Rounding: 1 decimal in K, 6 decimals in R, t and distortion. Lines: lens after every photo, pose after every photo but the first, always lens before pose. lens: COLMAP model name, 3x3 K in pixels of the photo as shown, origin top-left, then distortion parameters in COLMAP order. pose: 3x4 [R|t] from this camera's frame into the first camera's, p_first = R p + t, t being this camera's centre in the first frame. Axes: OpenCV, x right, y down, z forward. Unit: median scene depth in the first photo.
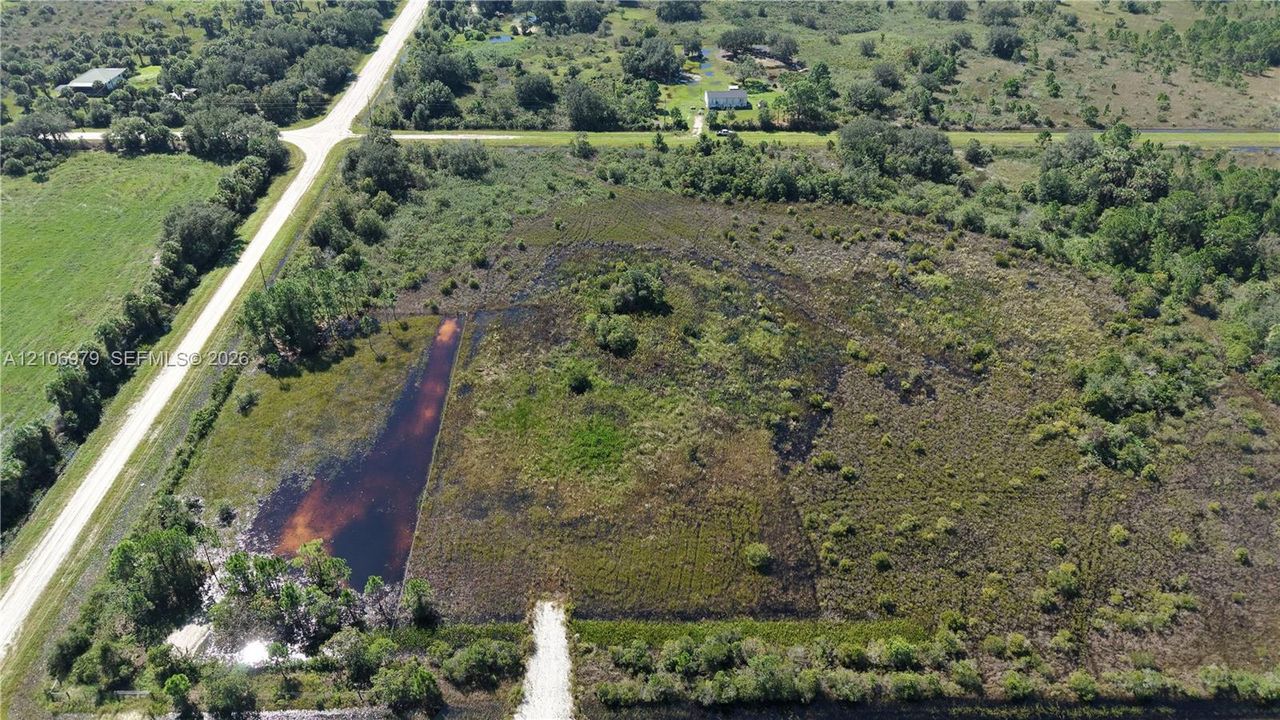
lens RADIAL K [[858.6, 0, 640.0], [0, 858.6, 360.0], [0, 0, 1]] dist [0.005869, -0.002917]
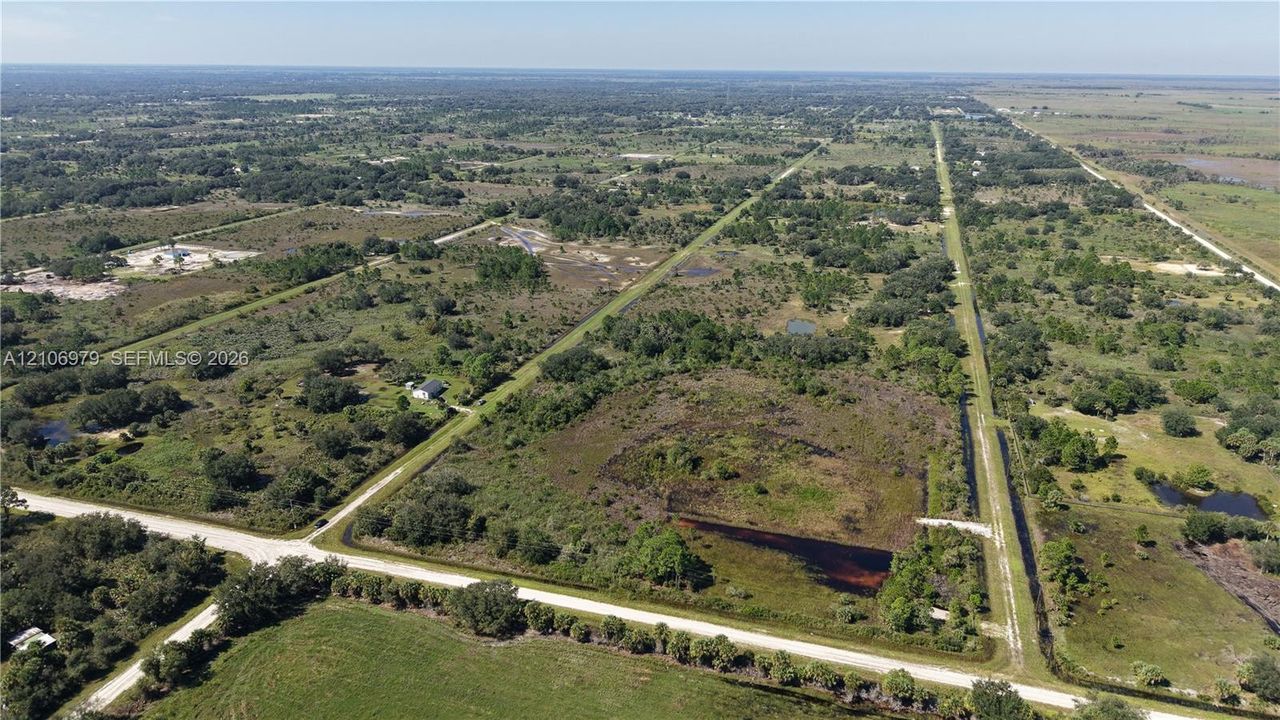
lens RADIAL K [[847.5, 0, 640.0], [0, 847.5, 360.0], [0, 0, 1]] dist [0.050825, -0.064375]
pose [[0.322101, -0.317560, 0.891856, -1.253003], [0.556080, 0.825883, 0.093236, -0.381685], [-0.766176, 0.465911, 0.442607, 0.221618]]
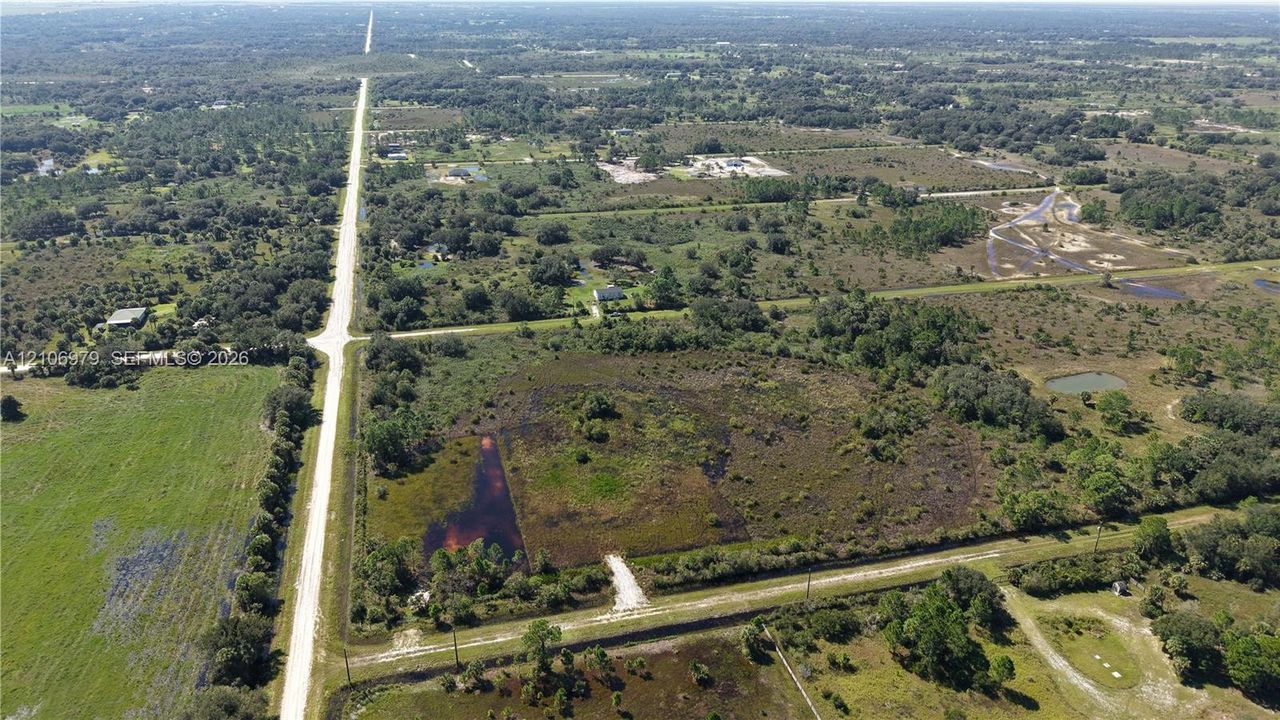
lens RADIAL K [[847.5, 0, 640.0], [0, 847.5, 360.0], [0, 0, 1]] dist [0.050825, -0.064375]
pose [[0.971418, -0.095777, 0.217197, -0.231785], [0.141993, 0.967693, -0.208348, 0.154467], [-0.190226, 0.233234, 0.953633, -0.487053]]
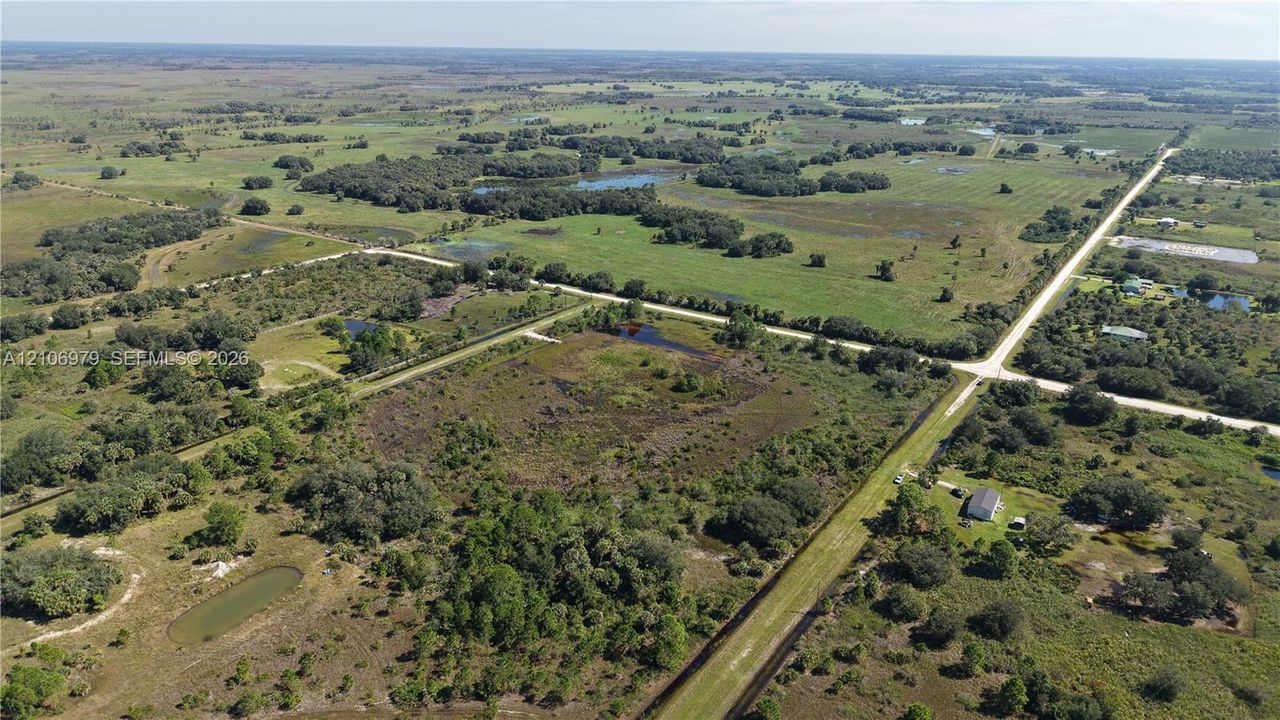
lens RADIAL K [[847.5, 0, 640.0], [0, 847.5, 360.0], [0, 0, 1]] dist [0.050825, -0.064375]
pose [[-0.577760, 0.264050, -0.772315, 1.303892], [-0.499861, 0.633554, 0.590549, -1.014066], [0.645238, 0.727246, -0.234053, 1.165236]]
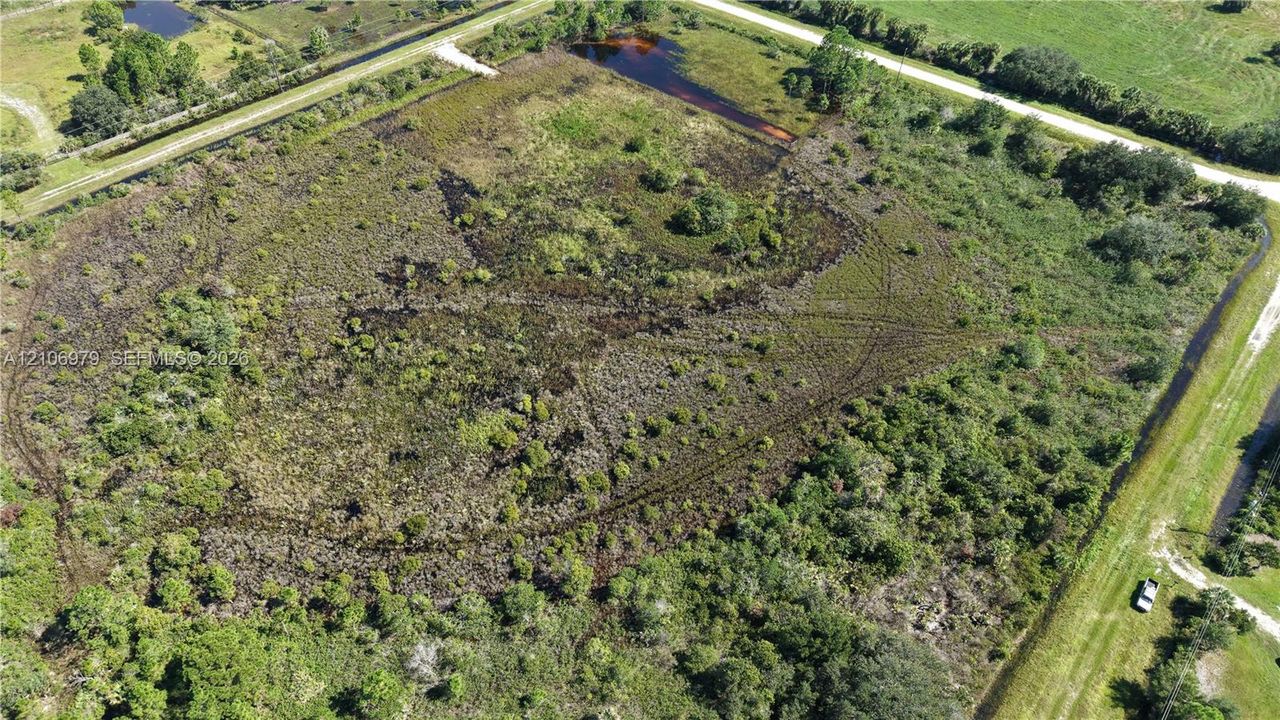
lens RADIAL K [[858.6, 0, 640.0], [0, 858.6, 360.0], [0, 0, 1]] dist [0.005869, -0.002917]
pose [[-0.673057, 0.495672, -0.548912, 0.555804], [-0.462684, 0.296820, 0.835357, -0.675583], [0.576991, 0.816215, 0.029563, 0.929799]]
